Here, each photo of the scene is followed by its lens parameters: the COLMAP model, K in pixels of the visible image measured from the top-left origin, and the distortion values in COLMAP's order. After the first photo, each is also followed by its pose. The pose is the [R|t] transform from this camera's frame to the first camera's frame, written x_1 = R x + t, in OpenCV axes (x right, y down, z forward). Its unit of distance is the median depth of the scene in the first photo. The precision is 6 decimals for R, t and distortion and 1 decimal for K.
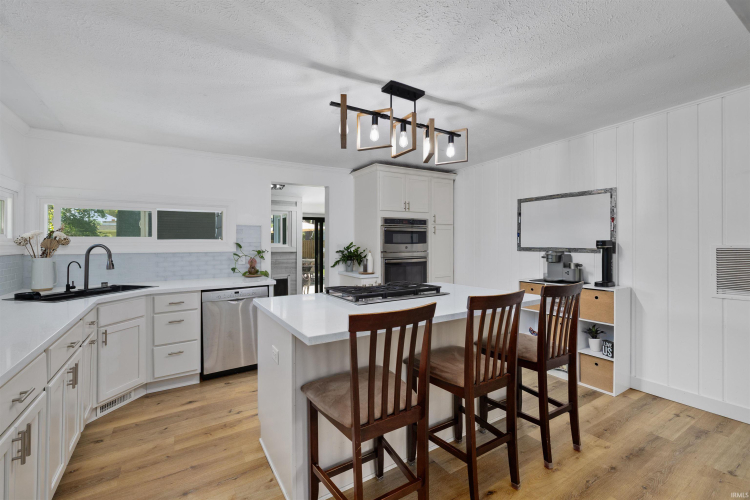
lens RADIAL K [[319.9, 0, 378.2], [0, 319.9, 242.4], [0, 0, 1]] dist [0.002616, 0.002310]
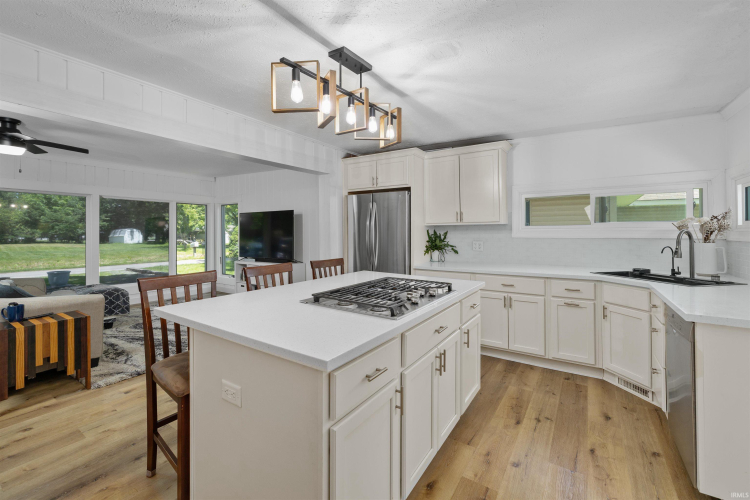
lens RADIAL K [[323.9, 0, 372.7], [0, 323.9, 229.6], [0, 0, 1]] dist [0.002303, 0.000962]
pose [[-0.913515, 0.003644, -0.406789, 0.289490], [0.005788, 0.999975, -0.004041, 0.002961], [0.406764, -0.006046, -0.913513, 1.359919]]
